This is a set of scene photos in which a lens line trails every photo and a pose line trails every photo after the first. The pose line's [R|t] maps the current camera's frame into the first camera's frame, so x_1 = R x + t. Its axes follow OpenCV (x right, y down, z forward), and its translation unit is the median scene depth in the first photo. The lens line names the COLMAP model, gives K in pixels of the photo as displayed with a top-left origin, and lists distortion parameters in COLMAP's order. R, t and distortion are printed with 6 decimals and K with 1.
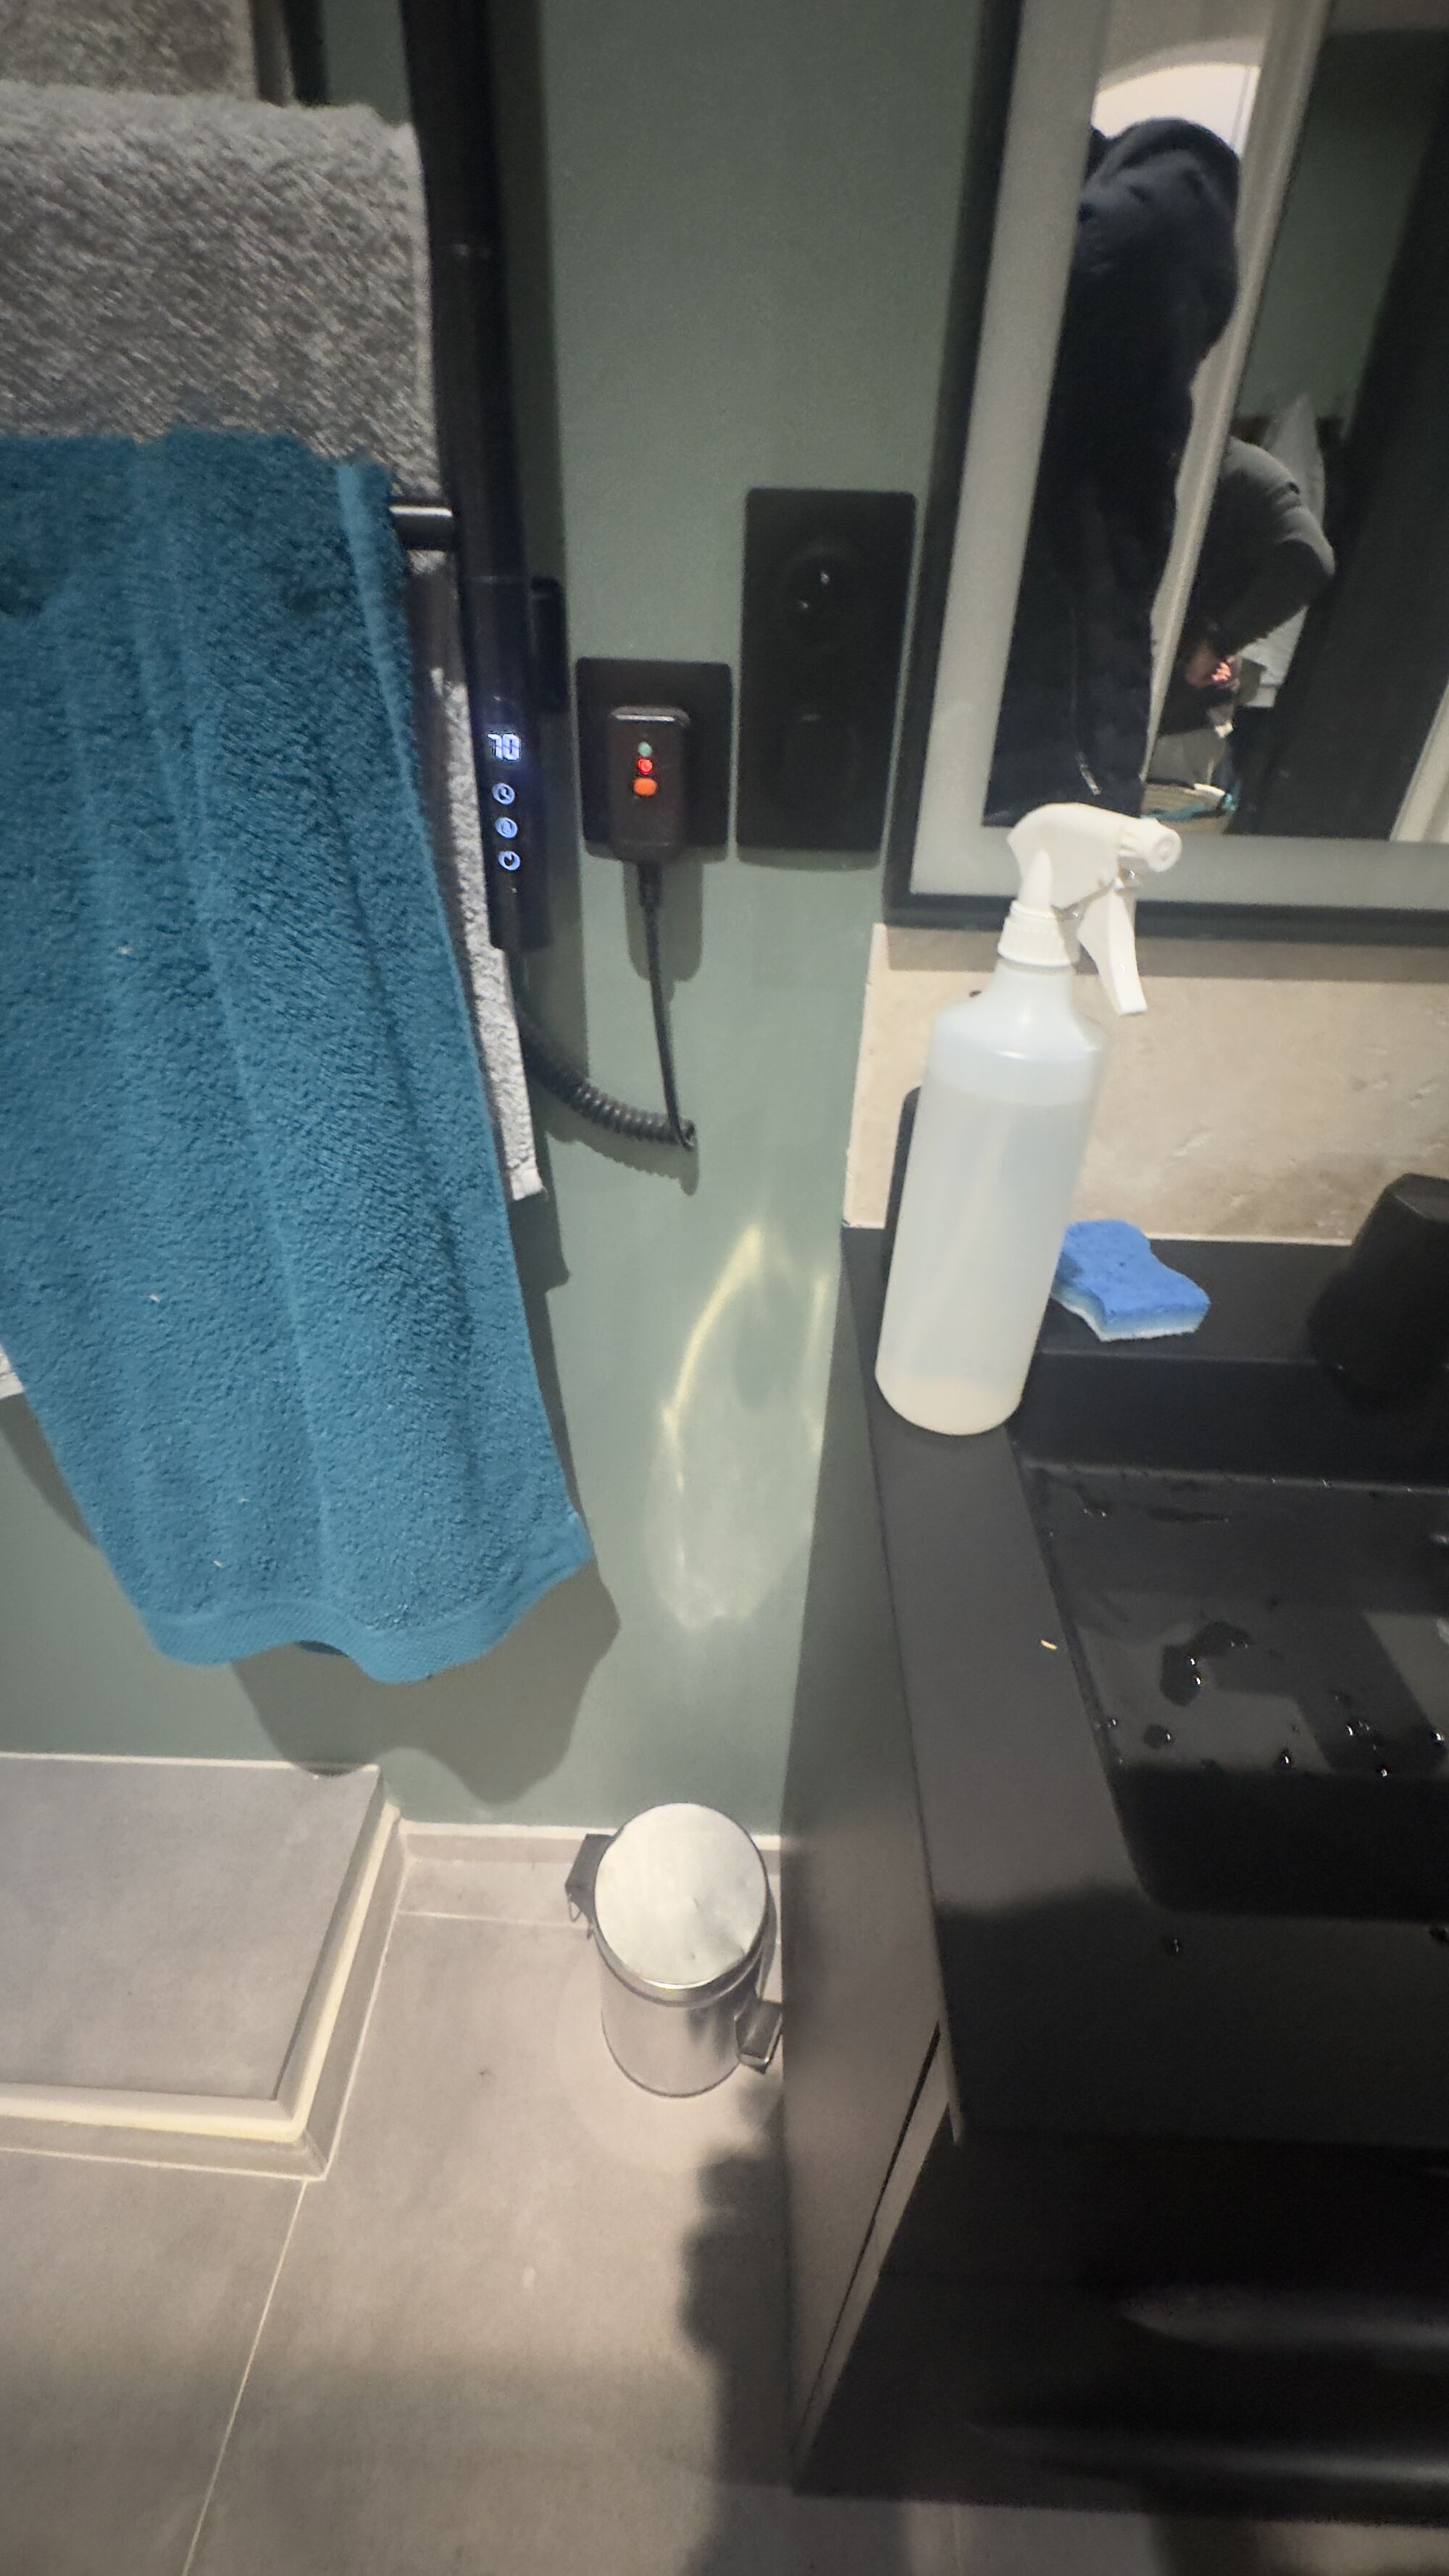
lens RADIAL K [[1021.2, 0, 723.5], [0, 1021.2, 1286.4], [0, 0, 1]] dist [-0.002089, 0.000085]
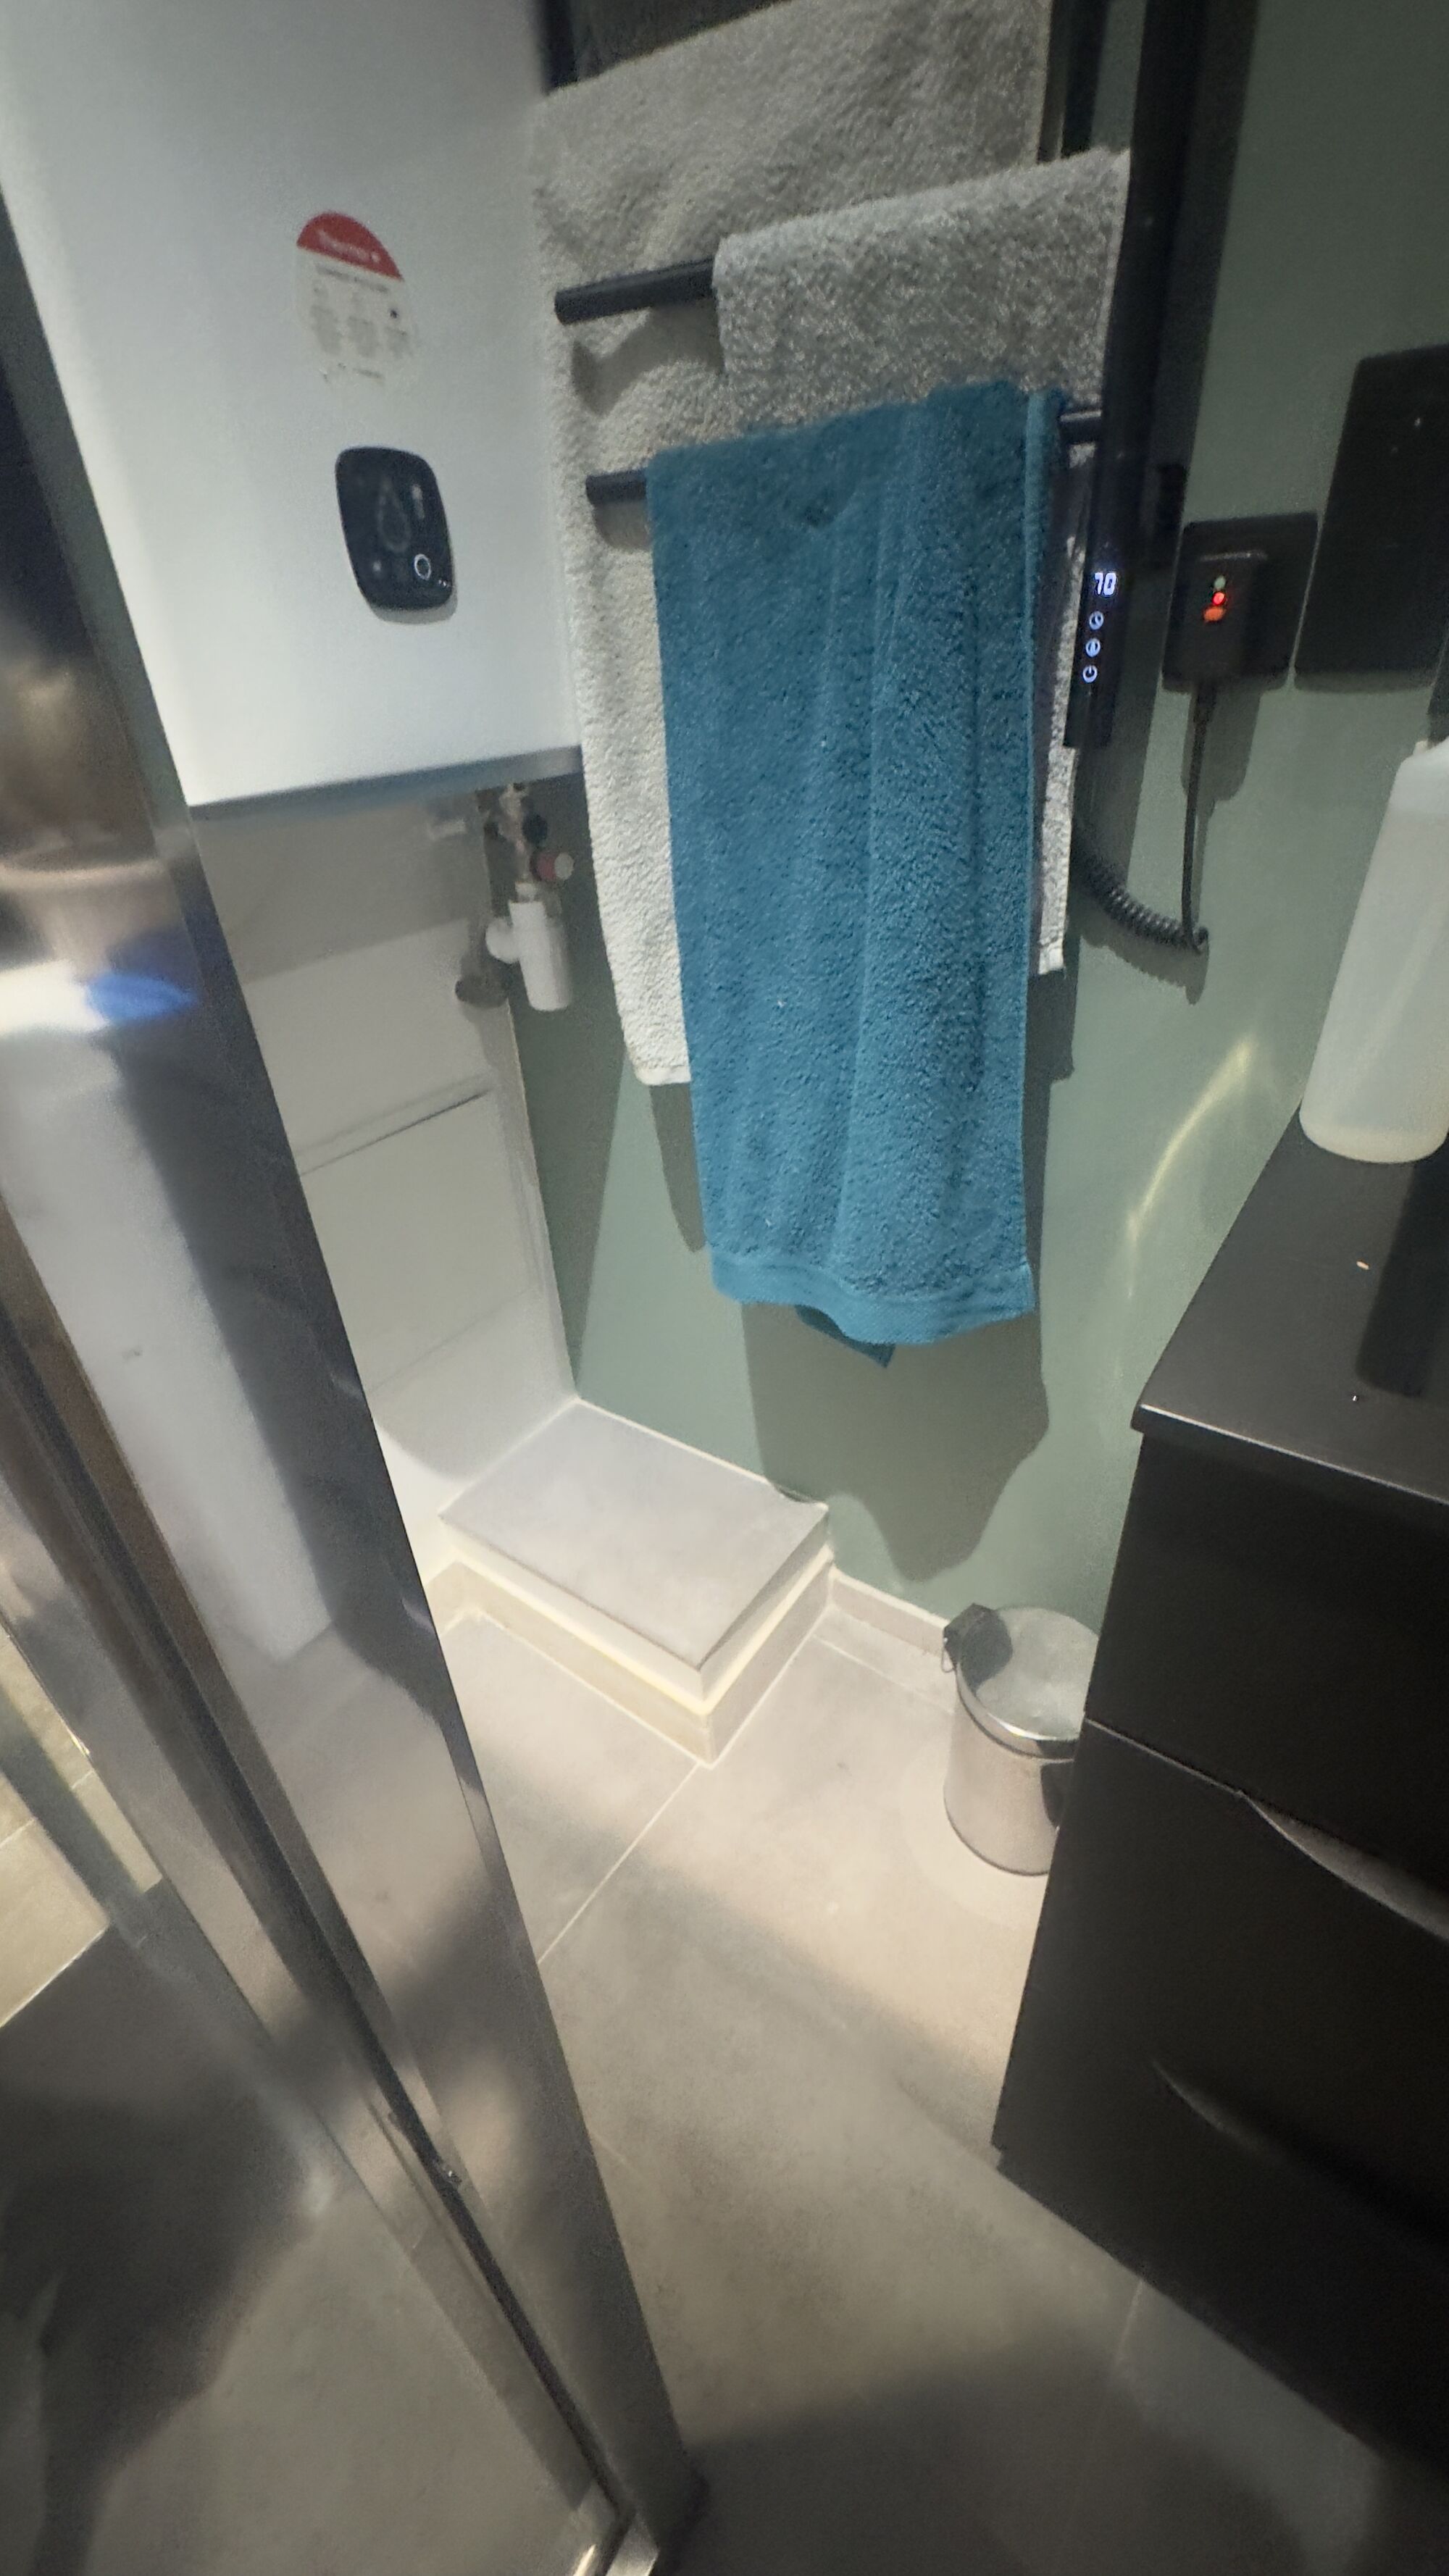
lens RADIAL K [[1021.2, 0, 726.5], [0, 1021.2, 1287.2], [0, 0, 1]] dist [-0.002089, 0.000085]
pose [[0.833794, 0.233829, -0.500112, 0.256074], [-0.247848, 0.967998, 0.039375, 0.437462], [0.493315, 0.091122, 0.865065, -0.337529]]
